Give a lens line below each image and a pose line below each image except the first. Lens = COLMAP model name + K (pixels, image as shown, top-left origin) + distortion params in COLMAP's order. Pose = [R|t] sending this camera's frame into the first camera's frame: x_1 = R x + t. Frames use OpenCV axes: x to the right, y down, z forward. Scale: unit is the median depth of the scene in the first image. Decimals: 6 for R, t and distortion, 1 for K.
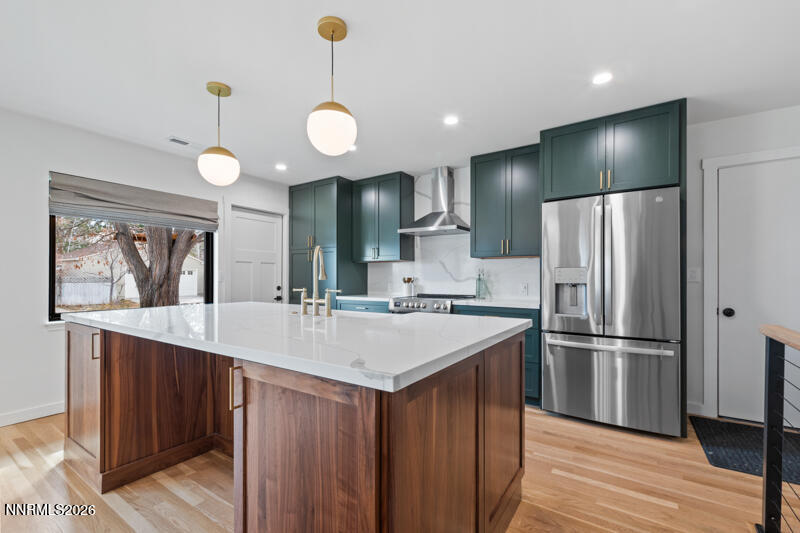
lens RADIAL K [[357.1, 0, 394.5], [0, 357.1, 271.6], [0, 0, 1]] dist [0.010585, -0.000460]
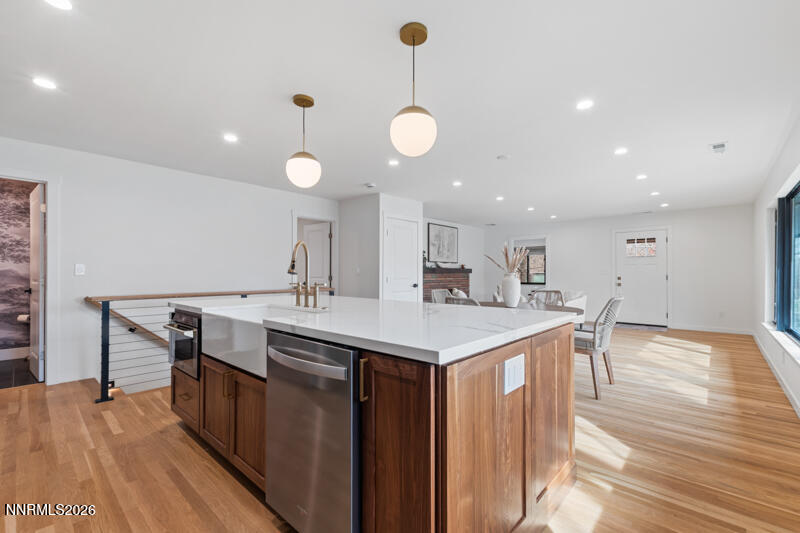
lens RADIAL K [[346.3, 0, 405.1], [0, 346.3, 271.7], [0, 0, 1]] dist [-0.001034, 0.000057]
pose [[-0.992713, 0.000741, 0.120500, -0.488187], [-0.001821, 0.999775, -0.021149, 0.024602], [-0.120488, -0.021215, -0.992488, 1.523420]]
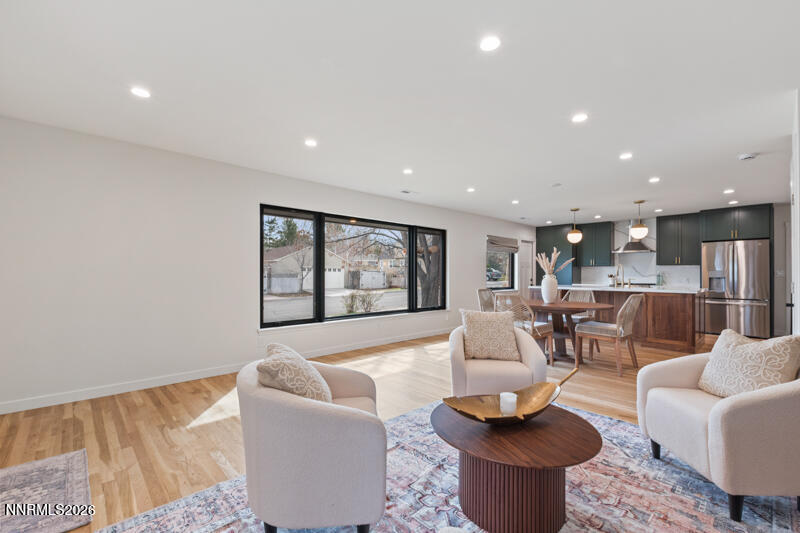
lens RADIAL K [[338.1, 0, 400.0], [0, 338.1, 266.5], [0, 0, 1]] dist [-0.000718, -0.000273]
pose [[0.980362, -0.003342, -0.197178, -1.138315], [0.002582, 0.999988, -0.004110, -0.035428], [0.197190, 0.003520, 0.980359, -1.628230]]
